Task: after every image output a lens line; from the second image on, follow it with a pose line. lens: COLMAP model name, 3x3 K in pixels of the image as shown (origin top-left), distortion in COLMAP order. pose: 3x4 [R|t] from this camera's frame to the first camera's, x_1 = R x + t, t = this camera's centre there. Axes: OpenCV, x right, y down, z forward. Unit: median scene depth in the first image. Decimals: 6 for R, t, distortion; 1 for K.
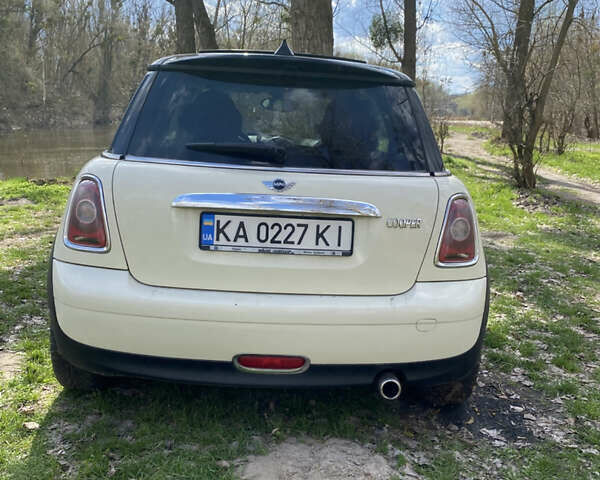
lens RADIAL K [[609.7, 0, 300.0], [0, 609.7, 240.0], [0, 0, 1]] dist [0.058381, -0.037187]
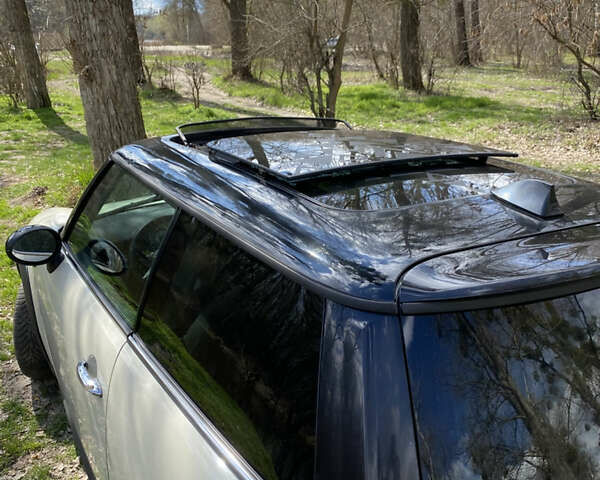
lens RADIAL K [[609.7, 0, 300.0], [0, 609.7, 240.0], [0, 0, 1]] dist [0.058381, -0.037187]
pose [[0.885124, -0.180606, 0.428879, -0.526734], [0.129239, 0.980764, 0.146287, -0.454322], [-0.447049, -0.074054, 0.891439, 0.733191]]
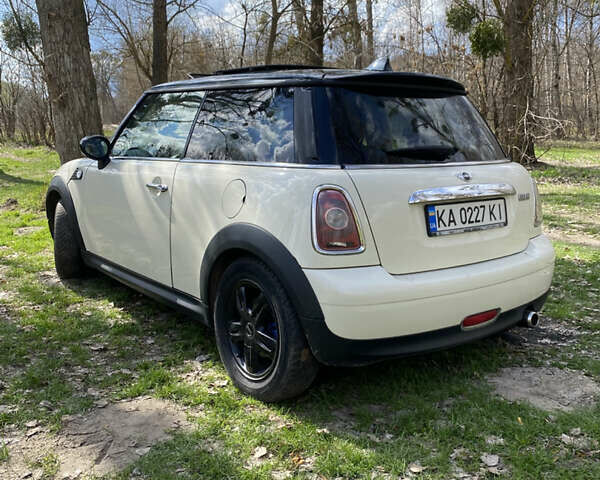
lens RADIAL K [[615.9, 0, 295.6], [0, 615.9, 234.8], [0, 0, 1]] dist [0.007923, 0.012910]
pose [[0.816232, -0.141530, 0.560120, -1.040170], [0.149496, 0.988249, 0.031856, -0.064697], [-0.558047, 0.057734, 0.827799, 0.156944]]
